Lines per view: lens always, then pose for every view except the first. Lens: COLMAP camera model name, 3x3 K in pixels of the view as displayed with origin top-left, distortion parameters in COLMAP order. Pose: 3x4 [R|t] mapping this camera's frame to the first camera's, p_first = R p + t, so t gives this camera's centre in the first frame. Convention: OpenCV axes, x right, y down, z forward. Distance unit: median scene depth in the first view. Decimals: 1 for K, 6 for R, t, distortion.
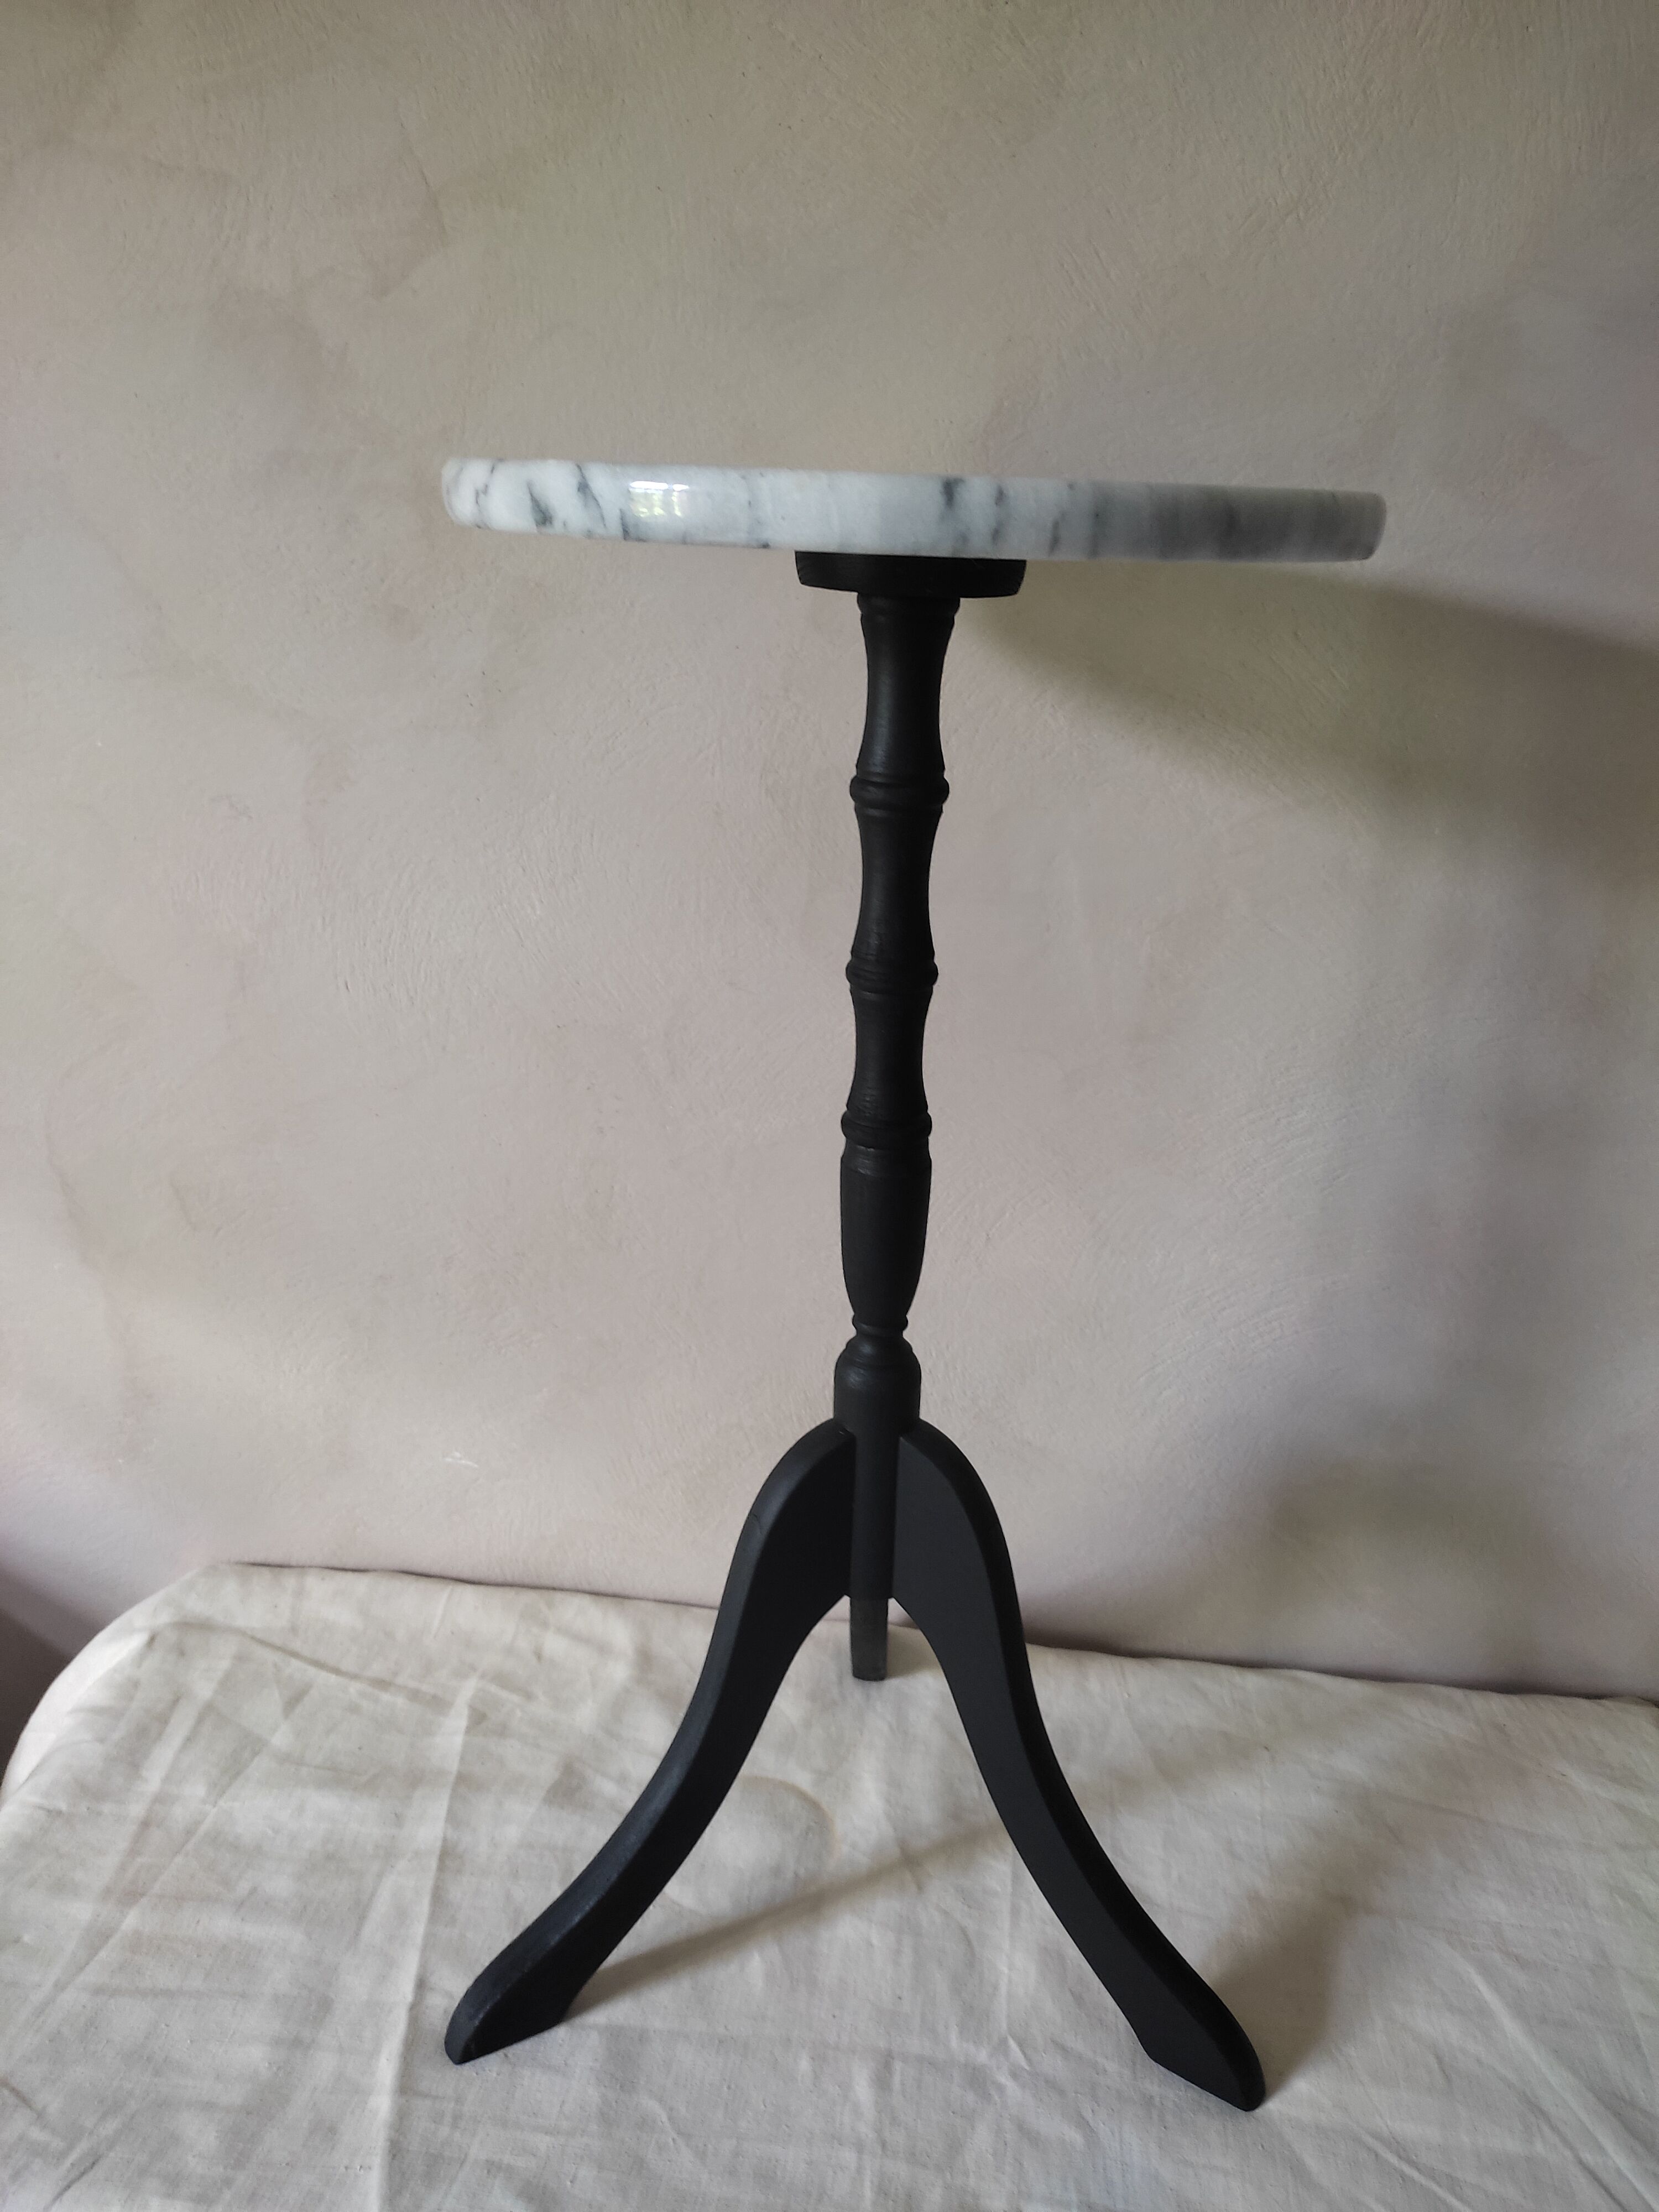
lens RADIAL K [[1660.3, 0, 829.5], [0, 1660.3, 1106.0], [0, 0, 1]] dist [0.068668, -0.092237]
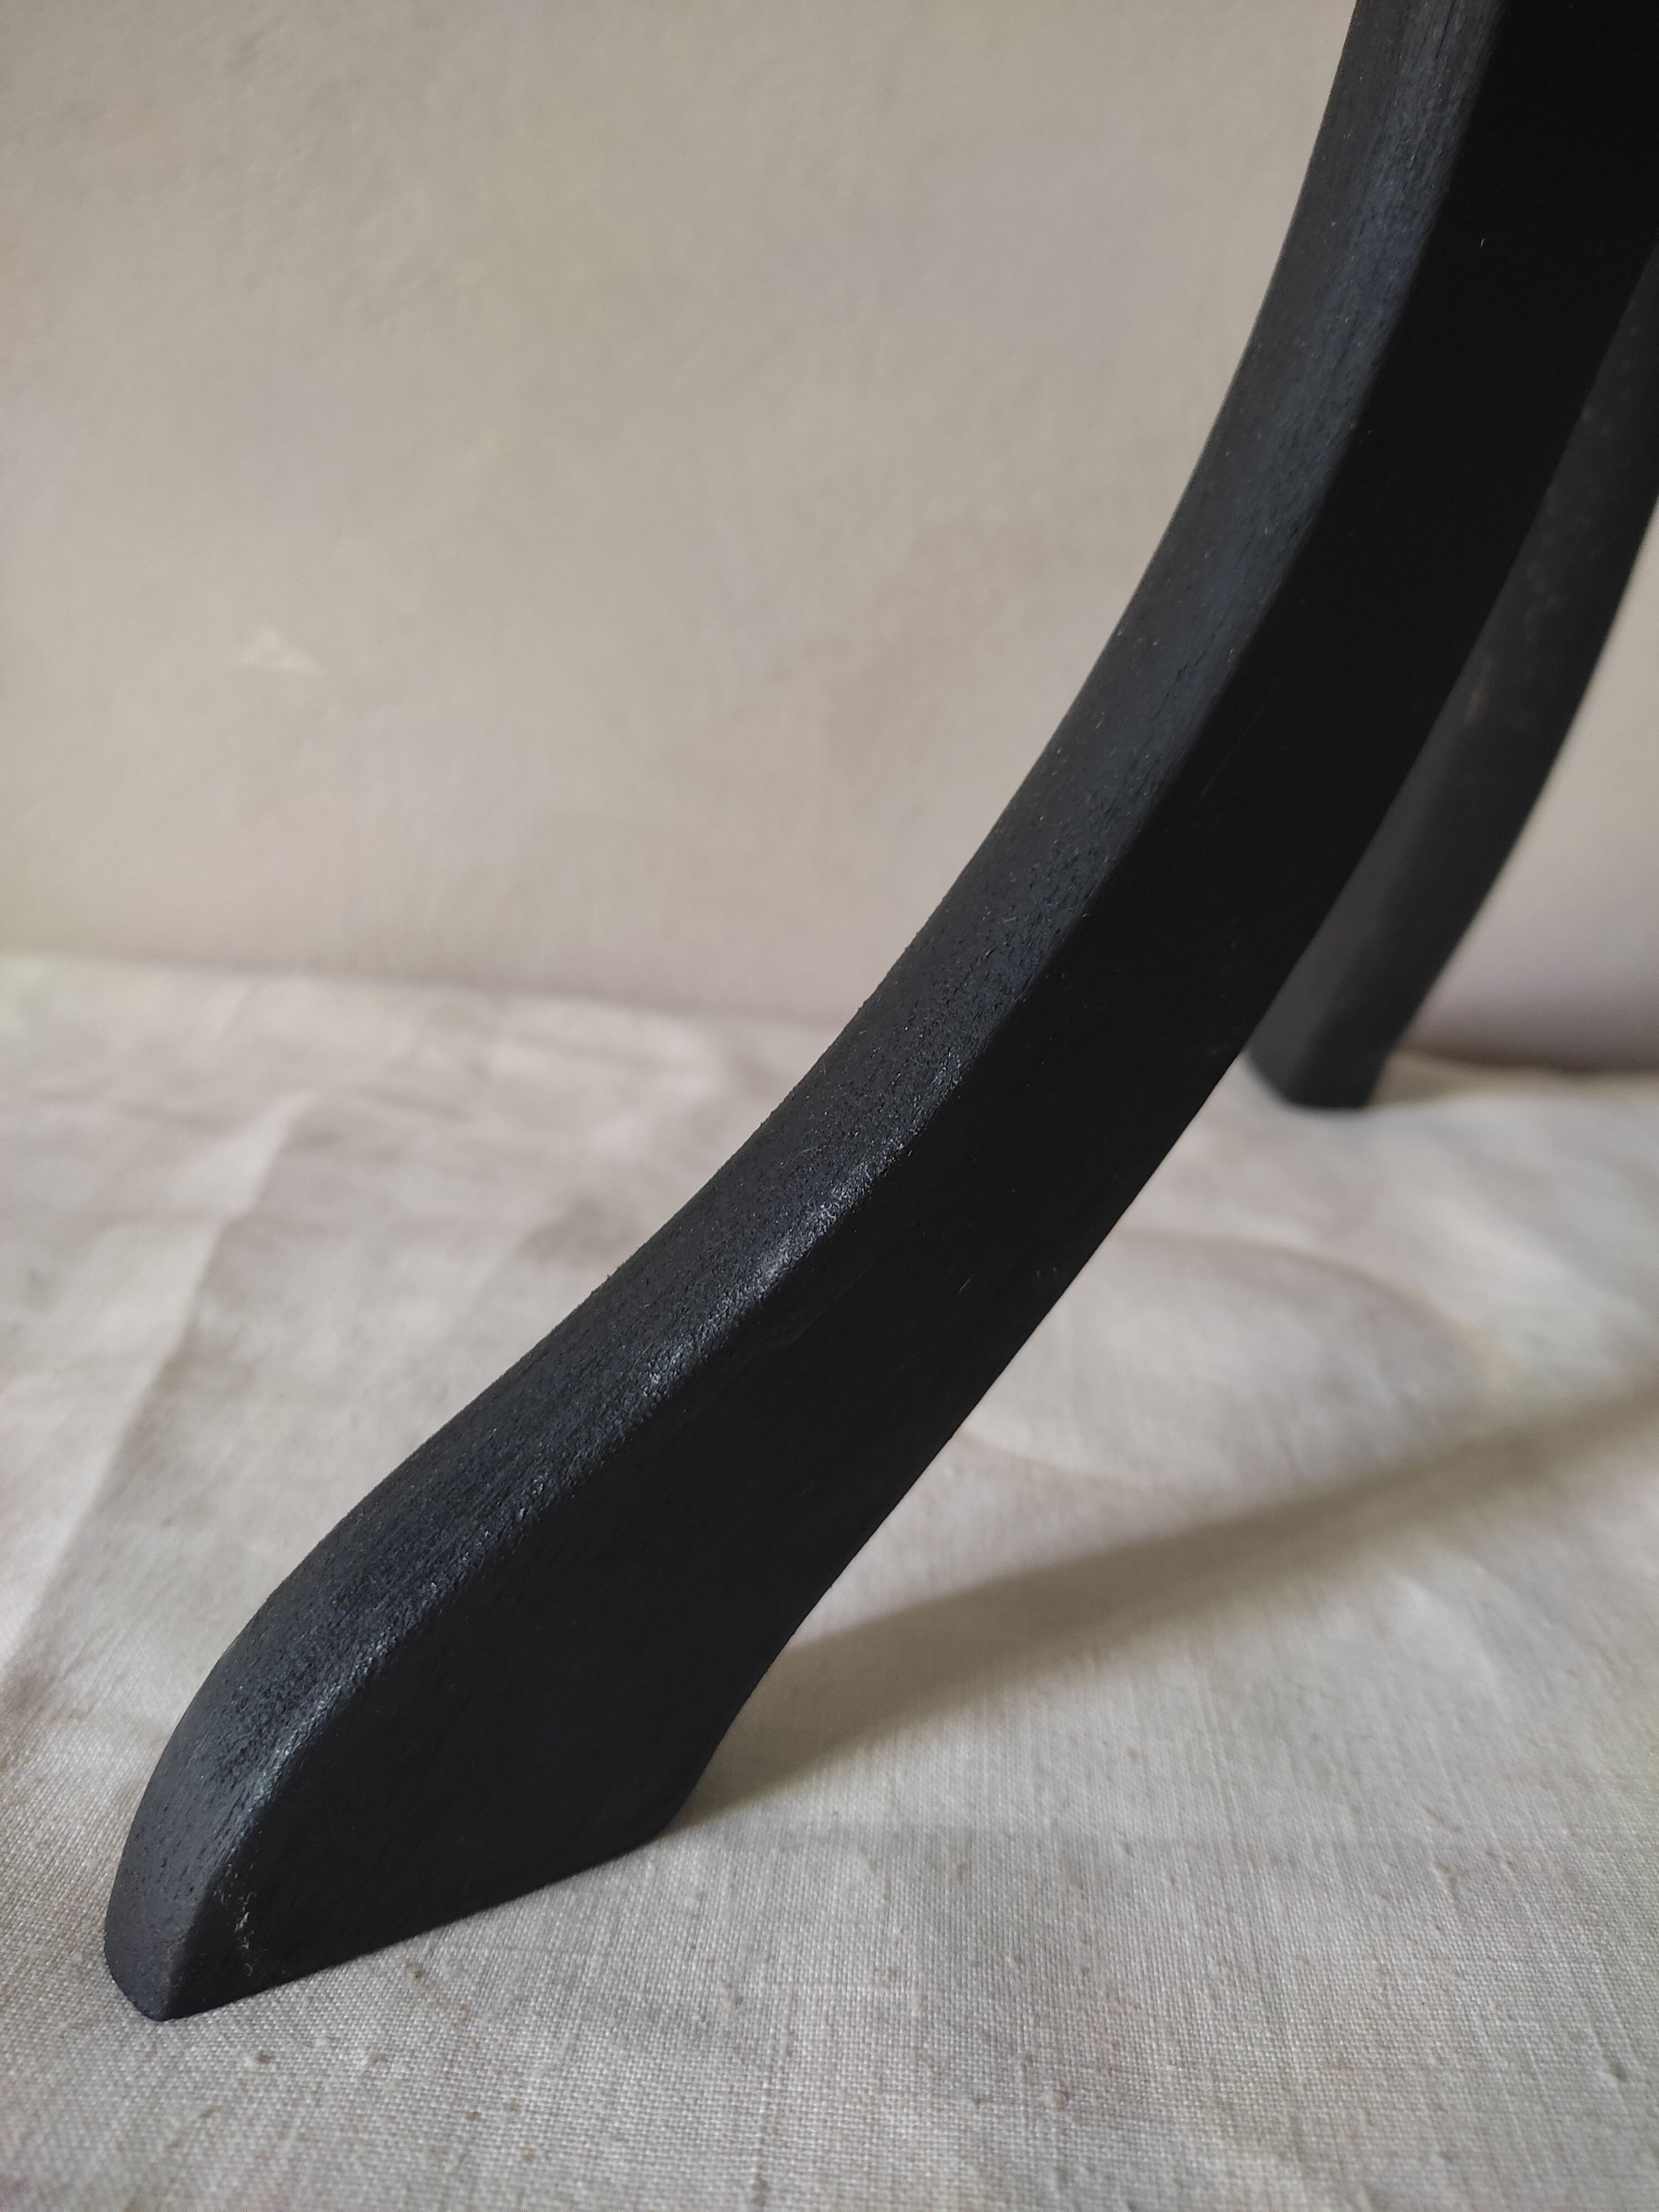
lens RADIAL K [[1722.4, 0, 829.5], [0, 1722.4, 1106.0], [0, 0, 1]] dist [0.005265, -0.076052]
pose [[0.998051, -0.009638, 0.061648, -0.142298], [0.012527, 0.998833, -0.046641, 0.432421], [-0.061127, 0.047322, 0.997008, 0.724228]]
